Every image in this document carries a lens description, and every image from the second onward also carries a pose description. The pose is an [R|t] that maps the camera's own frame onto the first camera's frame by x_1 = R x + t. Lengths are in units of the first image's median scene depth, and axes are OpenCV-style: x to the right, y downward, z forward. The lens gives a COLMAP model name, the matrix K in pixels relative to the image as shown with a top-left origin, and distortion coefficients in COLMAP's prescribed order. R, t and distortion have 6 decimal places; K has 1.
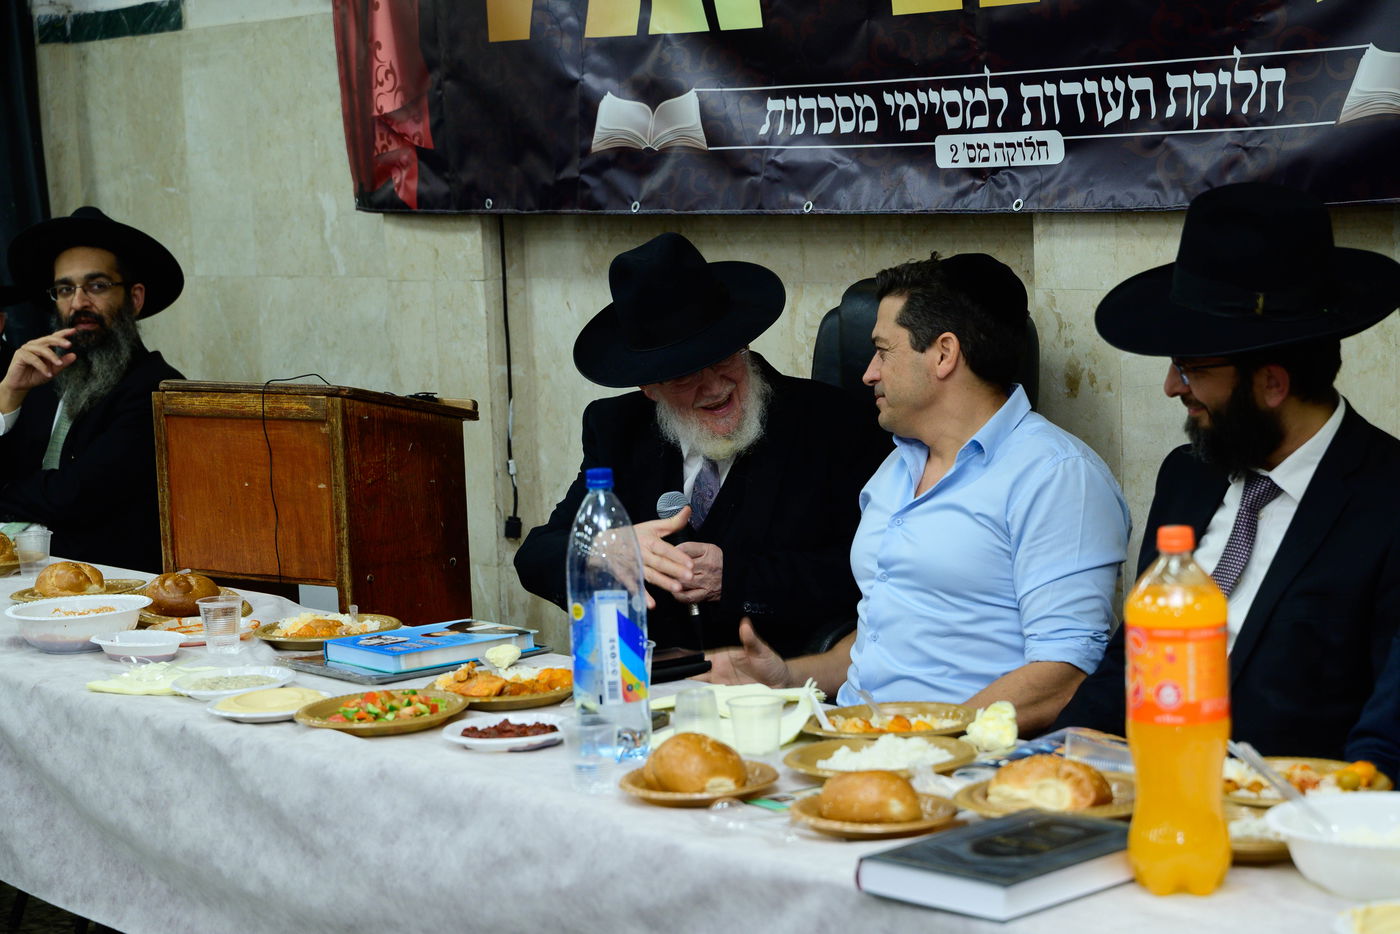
lens RADIAL K [[2982.5, 0, 692.6], [0, 2982.5, 473.0], [0, 0, 1]] dist [0.036143, 0.000000]
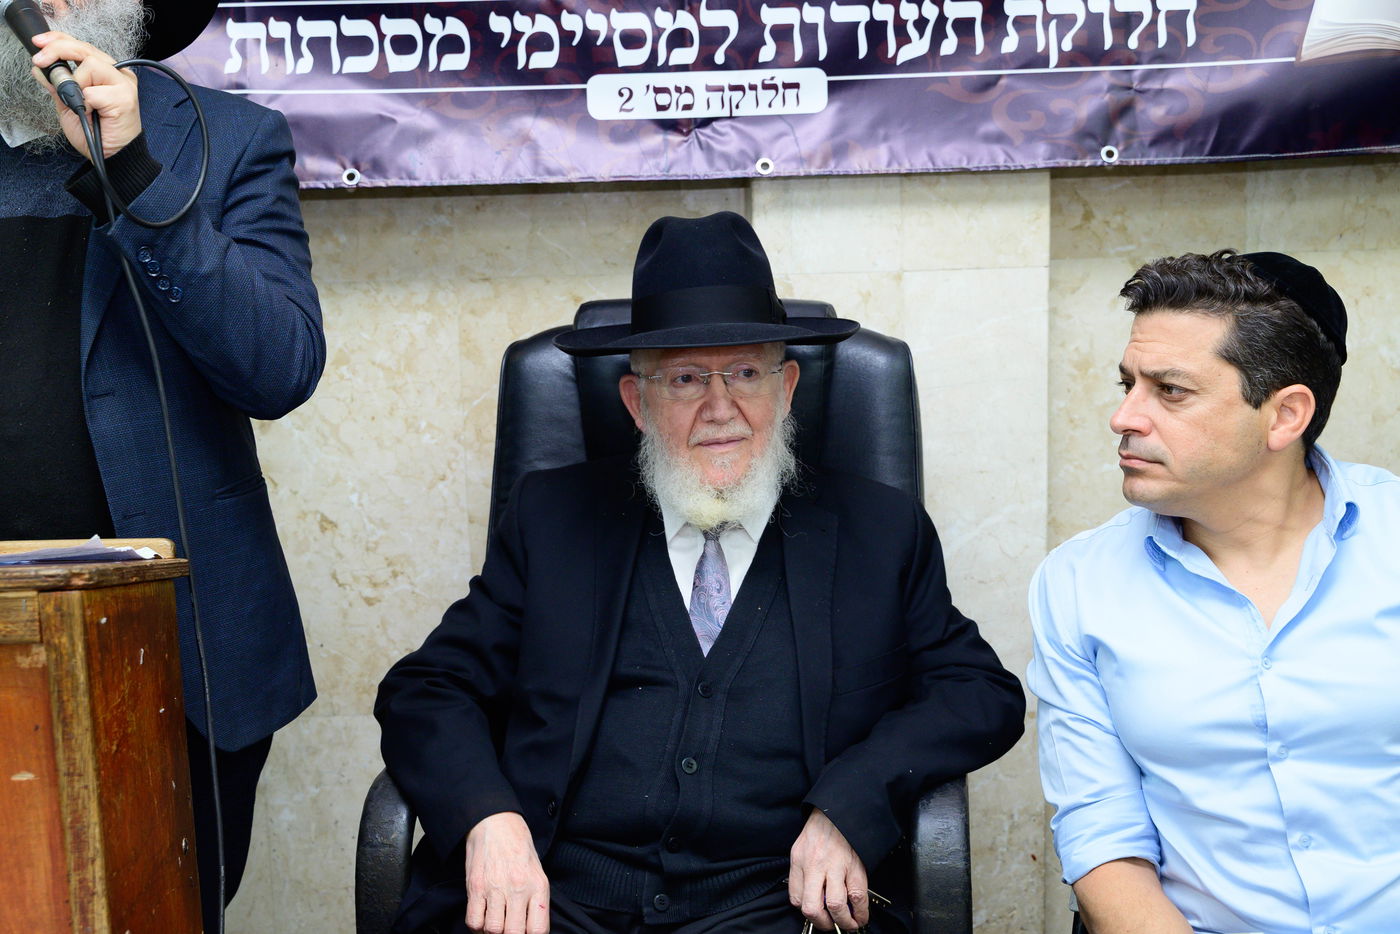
lens RADIAL K [[1957.8, 0, 689.9], [0, 1957.8, 467.7], [0, 0, 1]] dist [-0.009216, 0.000000]
pose [[0.606960, -0.134142, 0.783330, -0.302929], [0.090137, 0.990912, 0.099847, -0.064884], [-0.789604, 0.010004, 0.613535, 0.704468]]
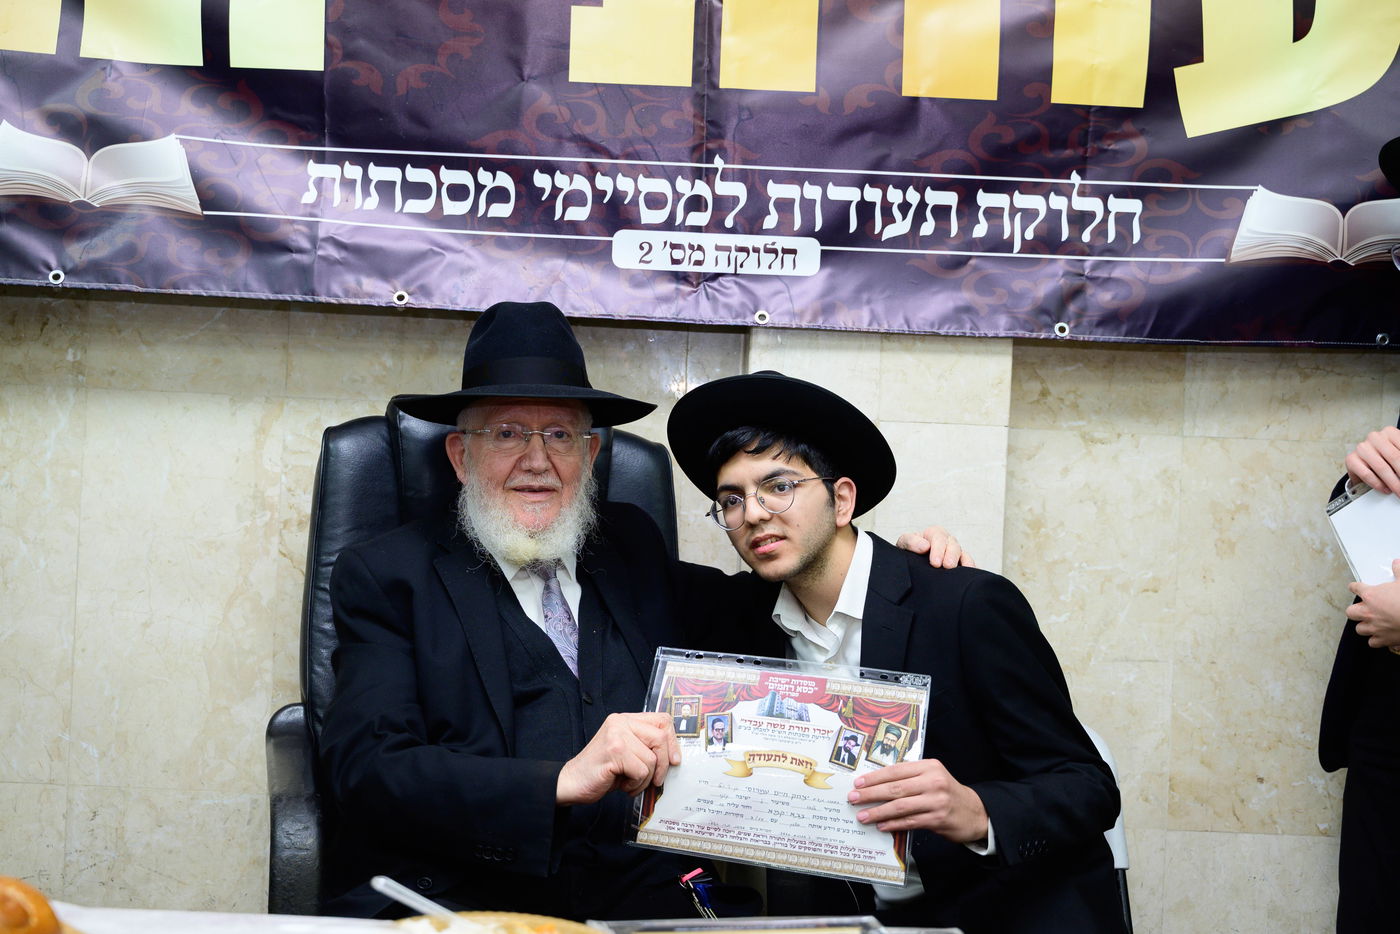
lens RADIAL K [[1798.2, 0, 722.0], [0, 1798.2, 469.9], [0, 0, 1]] dist [-0.007378, 0.000000]
pose [[0.612084, 0.056544, 0.788769, -0.308853], [0.016803, 0.996285, -0.084459, -0.001018], [-0.790614, 0.064949, 0.608860, 0.687214]]
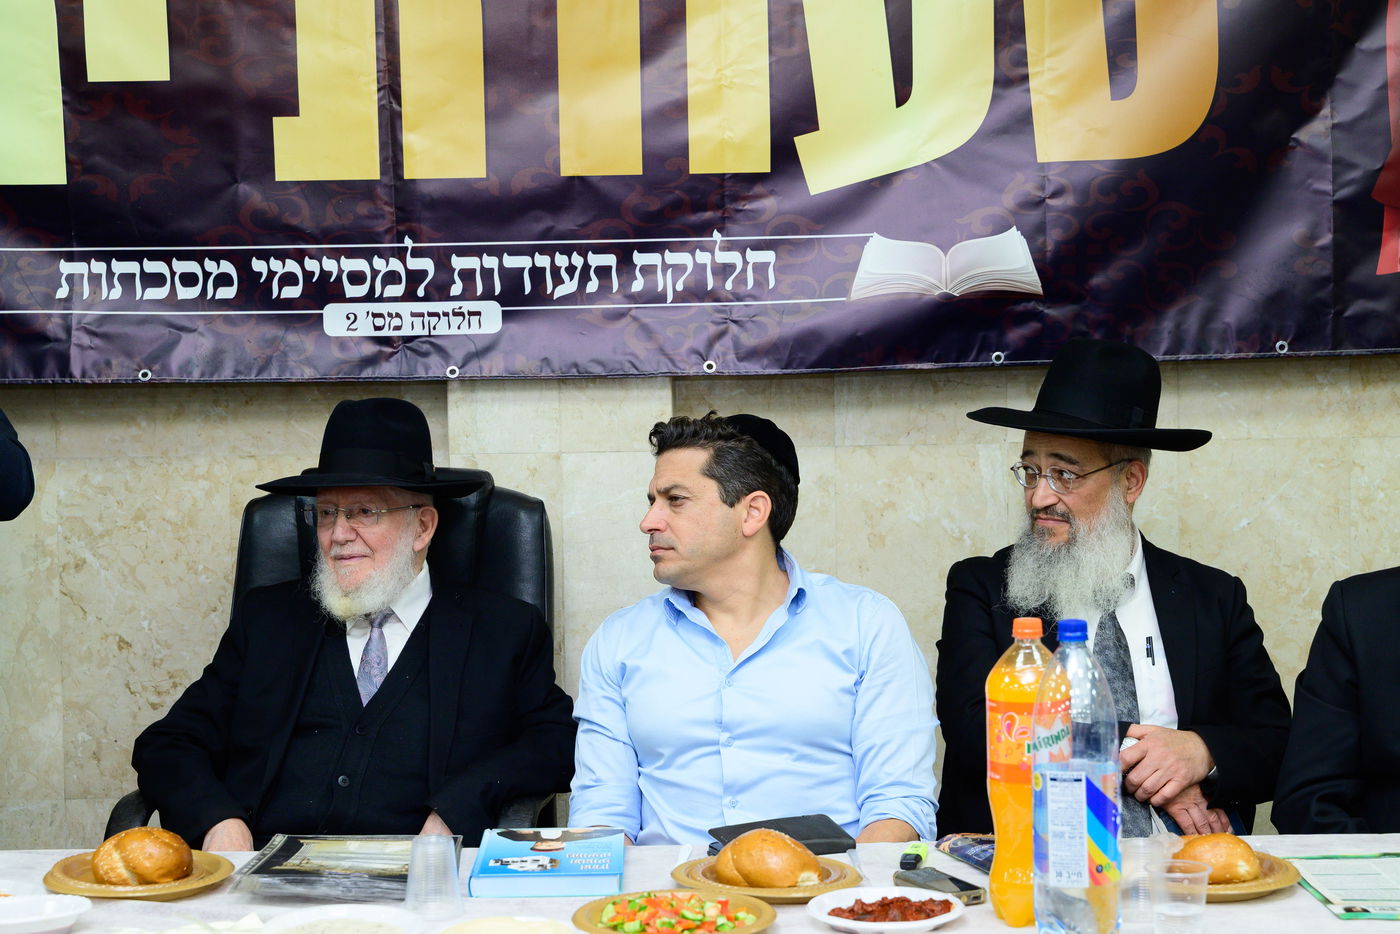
lens RADIAL K [[2301.9, 0, 678.9], [0, 2301.9, 465.2], [0, 0, 1]] dist [-0.013602, 0.000000]
pose [[0.618753, -0.015128, 0.785440, -0.461579], [0.074574, 0.996431, -0.039556, -0.020862], [-0.782038, 0.083049, 0.617673, 0.450659]]
